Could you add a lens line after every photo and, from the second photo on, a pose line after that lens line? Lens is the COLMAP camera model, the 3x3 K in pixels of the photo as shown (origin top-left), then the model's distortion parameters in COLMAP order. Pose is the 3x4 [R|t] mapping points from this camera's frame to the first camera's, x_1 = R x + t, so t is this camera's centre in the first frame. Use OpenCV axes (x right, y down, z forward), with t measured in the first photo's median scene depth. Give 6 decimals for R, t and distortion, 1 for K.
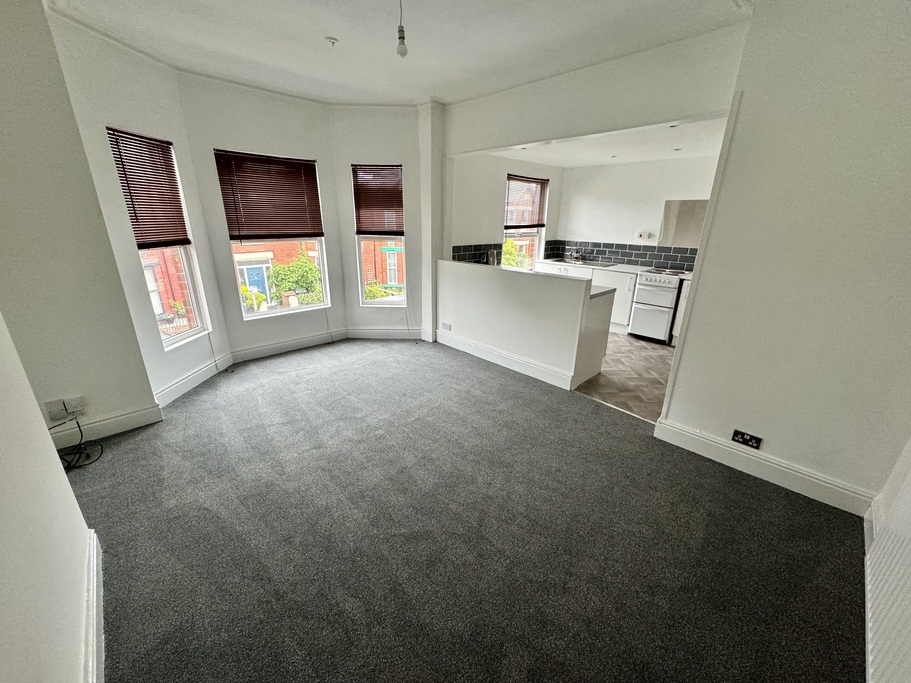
lens RADIAL K [[363.9, 0, 455.5], [0, 363.9, 341.5], [0, 0, 1]] dist [-0.000030, 0.000255]
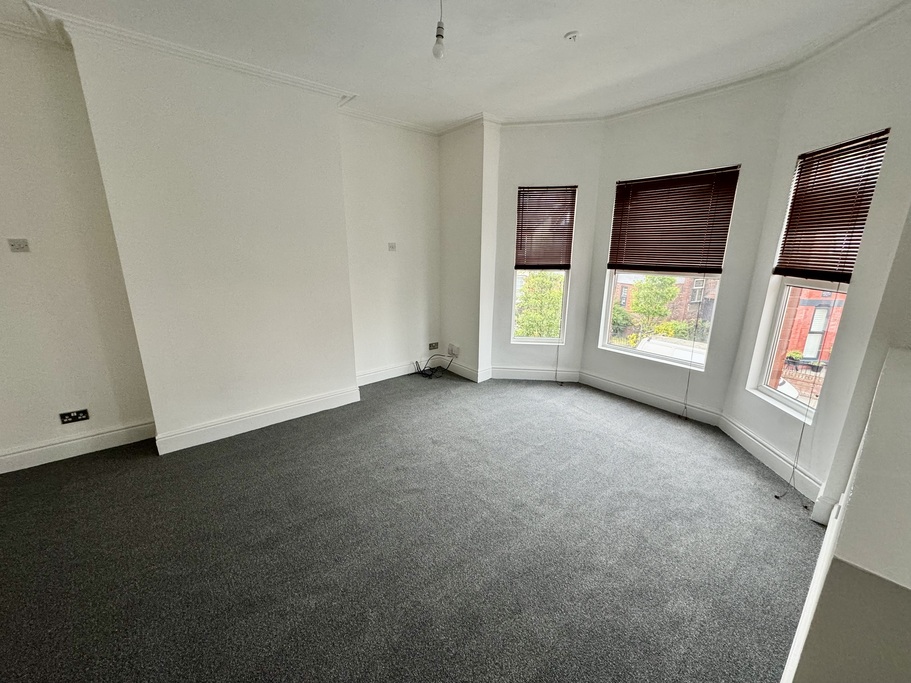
lens RADIAL K [[363.9, 0, 455.5], [0, 363.9, 341.5], [0, 0, 1]] dist [-0.000030, 0.000255]
pose [[-0.077578, 0.239471, -0.967799, 0.429970], [-0.328157, 0.910501, 0.251598, -0.204133], [0.941432, 0.337108, 0.007950, 0.642409]]
